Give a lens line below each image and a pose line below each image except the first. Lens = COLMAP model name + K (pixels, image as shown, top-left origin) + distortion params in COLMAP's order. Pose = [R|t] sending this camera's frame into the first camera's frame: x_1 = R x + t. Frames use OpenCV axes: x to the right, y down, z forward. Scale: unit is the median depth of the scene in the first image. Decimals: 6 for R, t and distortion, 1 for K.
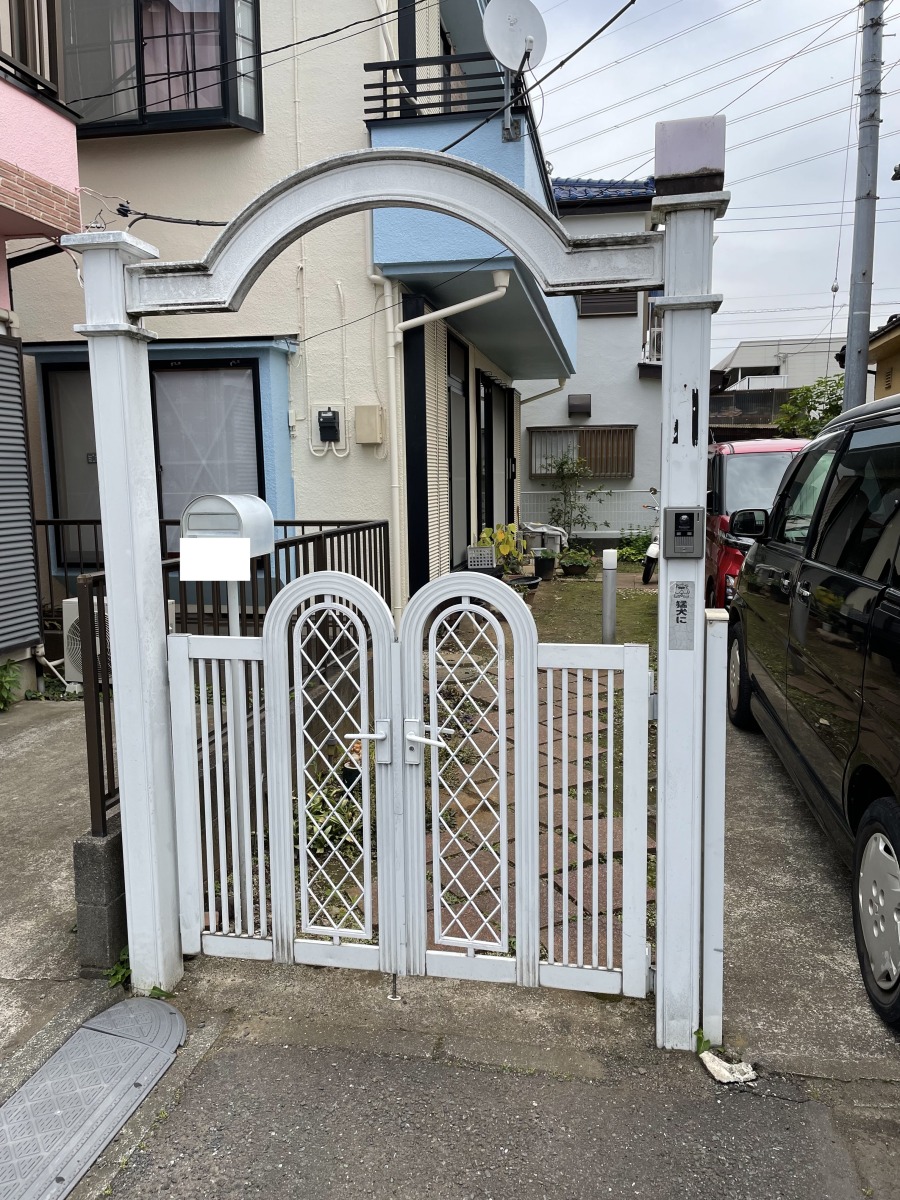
lens RADIAL K [[901.6, 0, 449.8], [0, 901.6, 594.1], [0, 0, 1]] dist [0.094157, -0.120185]
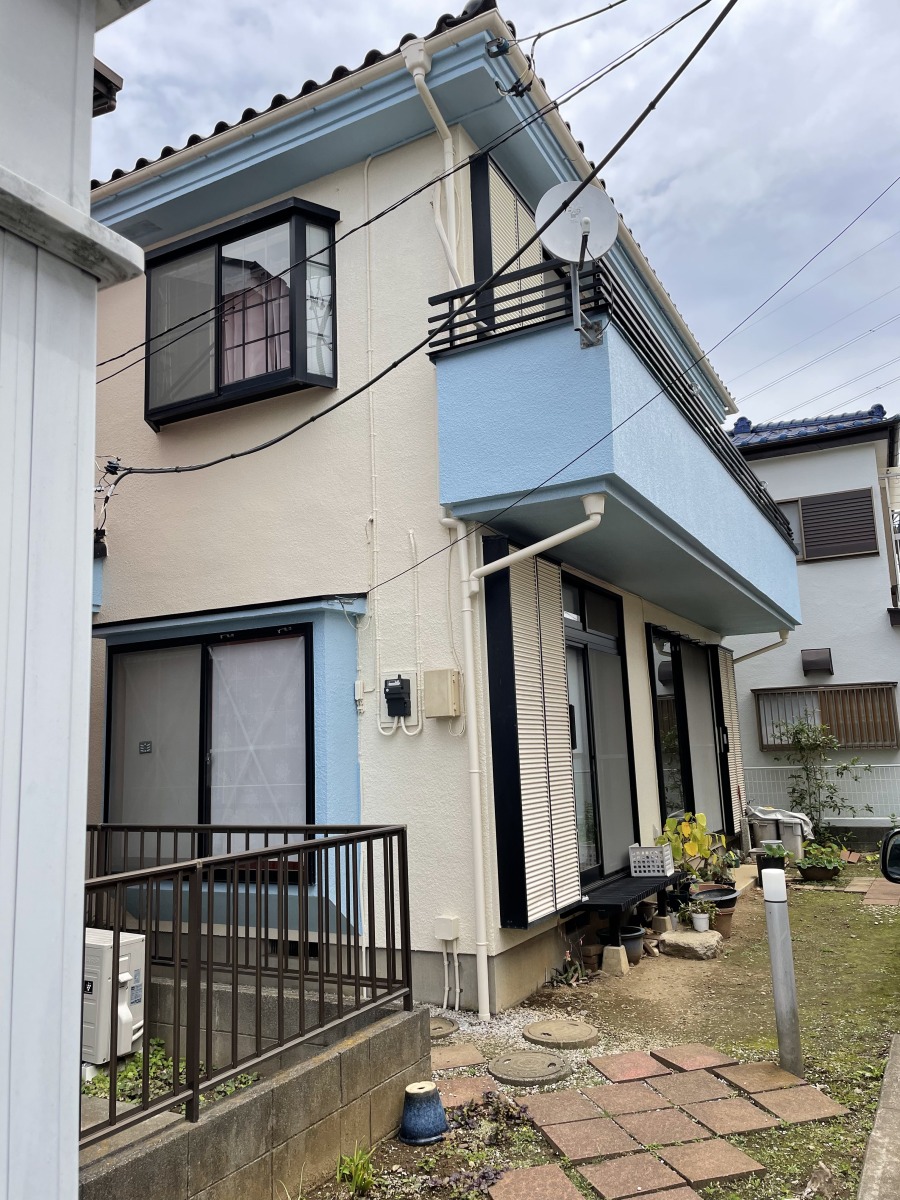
lens RADIAL K [[901.6, 0, 449.3], [0, 901.6, 609.1], [0, 0, 1]] dist [0.094157, -0.120185]
pose [[0.952847, -0.071014, -0.295025, 0.153229], [-0.013990, 0.960917, -0.276482, -0.039761], [0.303128, 0.267572, 0.914614, 0.258140]]
